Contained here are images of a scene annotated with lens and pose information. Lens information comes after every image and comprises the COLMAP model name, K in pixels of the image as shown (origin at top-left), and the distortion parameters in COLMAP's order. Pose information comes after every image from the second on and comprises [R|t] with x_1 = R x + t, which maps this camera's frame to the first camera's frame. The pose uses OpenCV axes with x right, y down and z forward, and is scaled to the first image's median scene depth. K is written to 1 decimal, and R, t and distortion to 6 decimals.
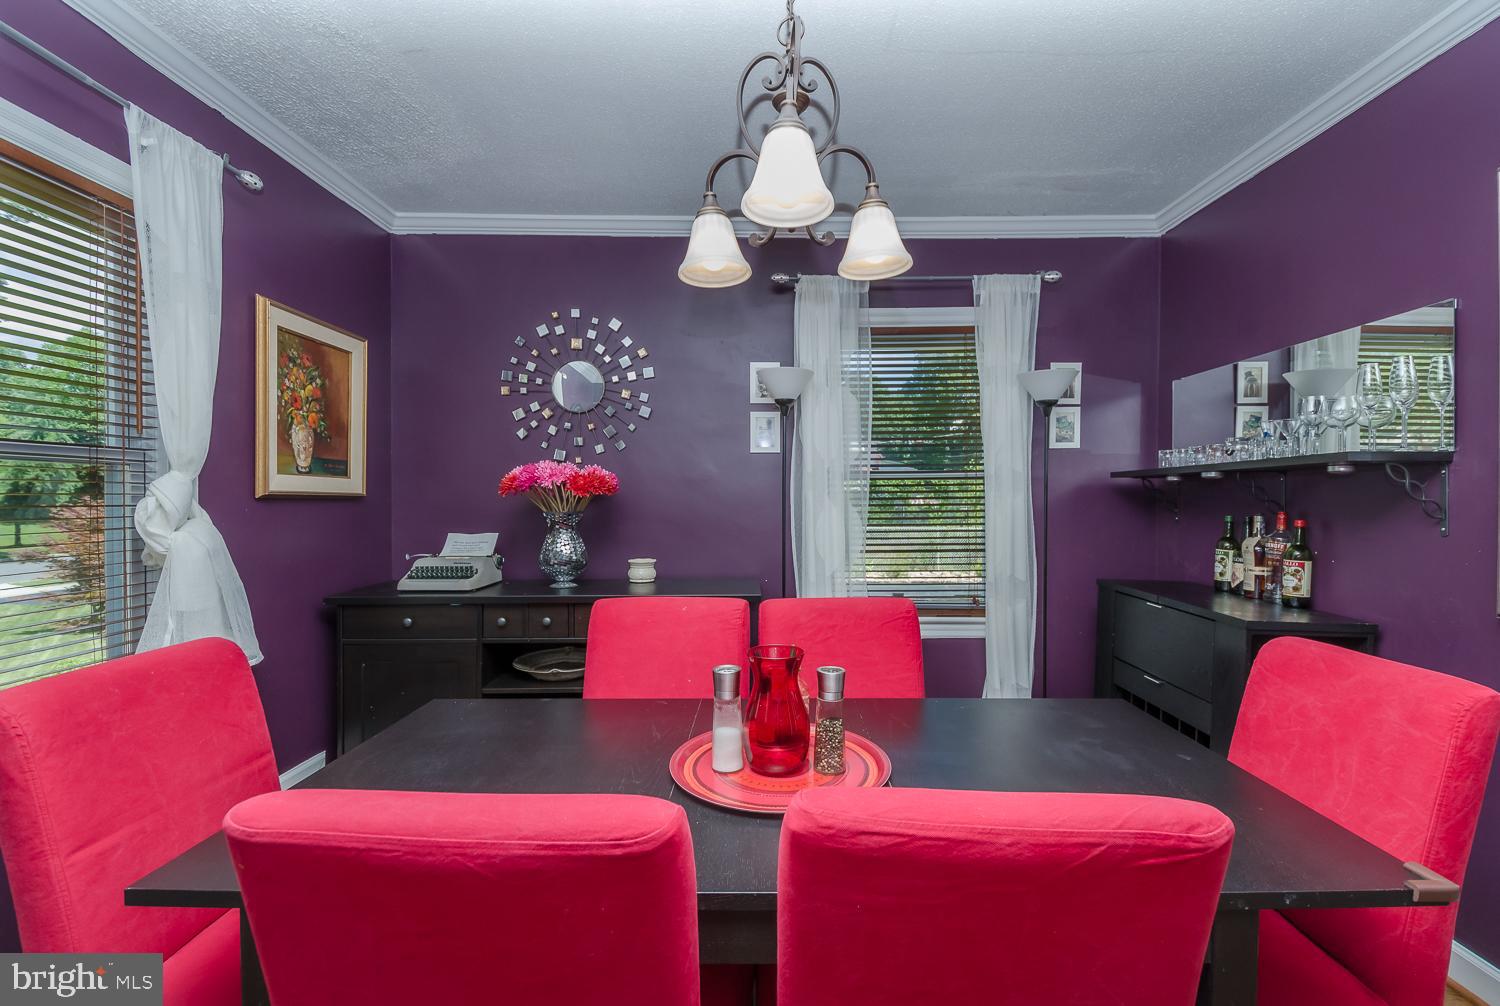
lens RADIAL K [[655.7, 0, 749.5], [0, 655.7, 507.3], [0, 0, 1]] dist [0.028154, -0.002294]
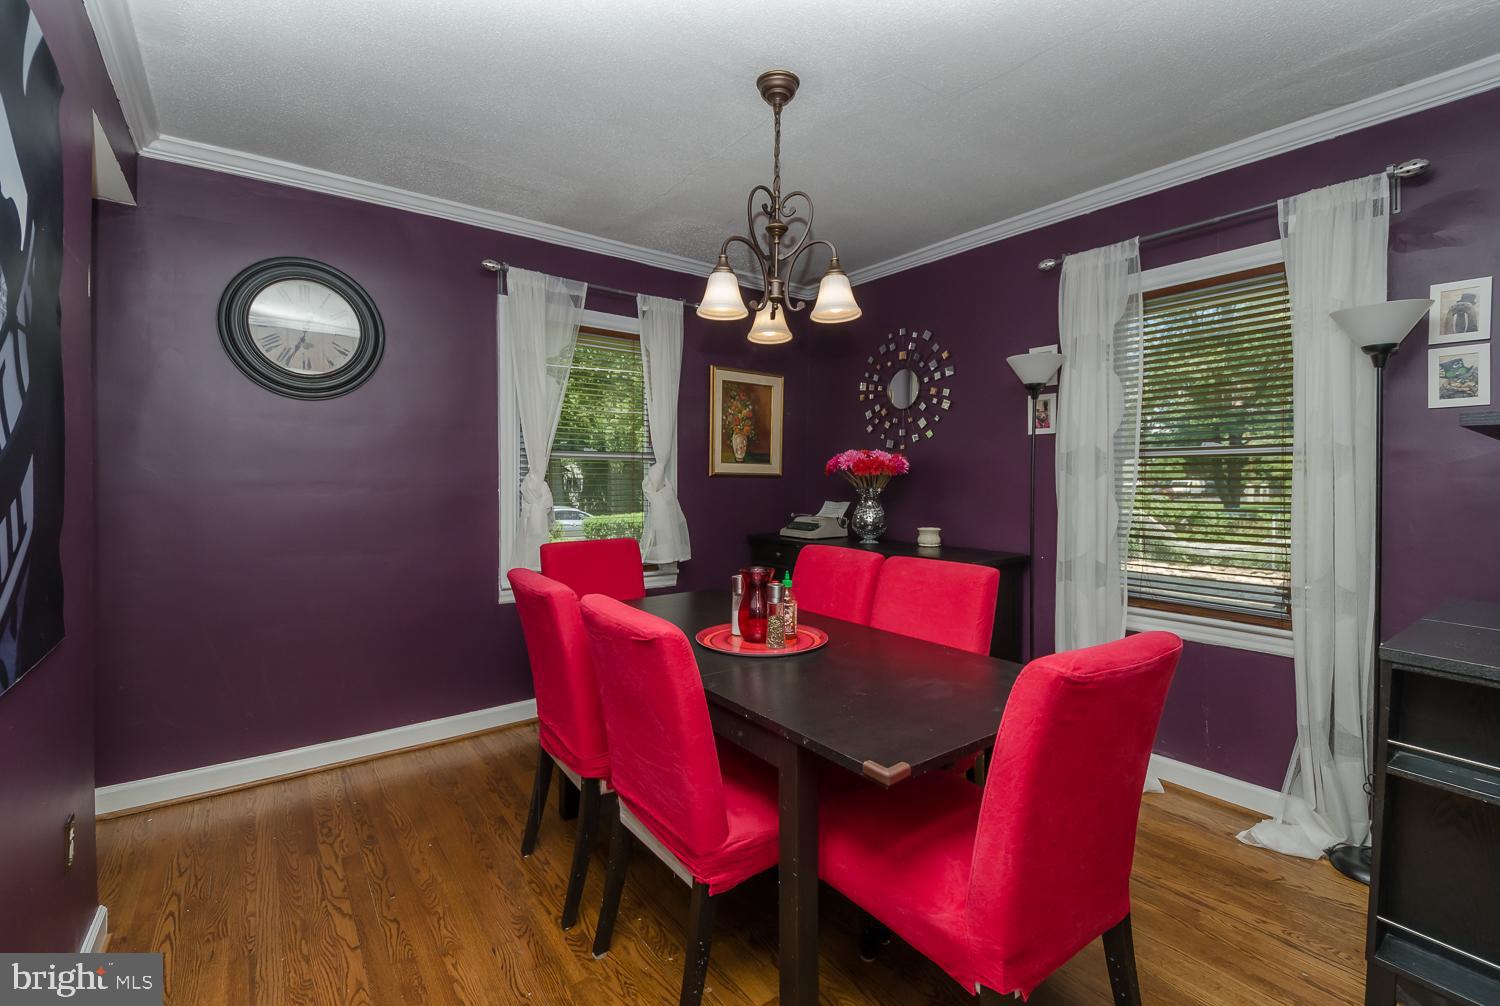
lens RADIAL K [[655.7, 0, 750.5], [0, 655.7, 487.5], [0, 0, 1]] dist [0.028154, -0.002294]
pose [[0.602538, 0.016334, -0.797923, 0.598552], [-0.016431, 0.999833, 0.008059, 0.000002], [0.797921, 0.008255, 0.602706, 0.003636]]
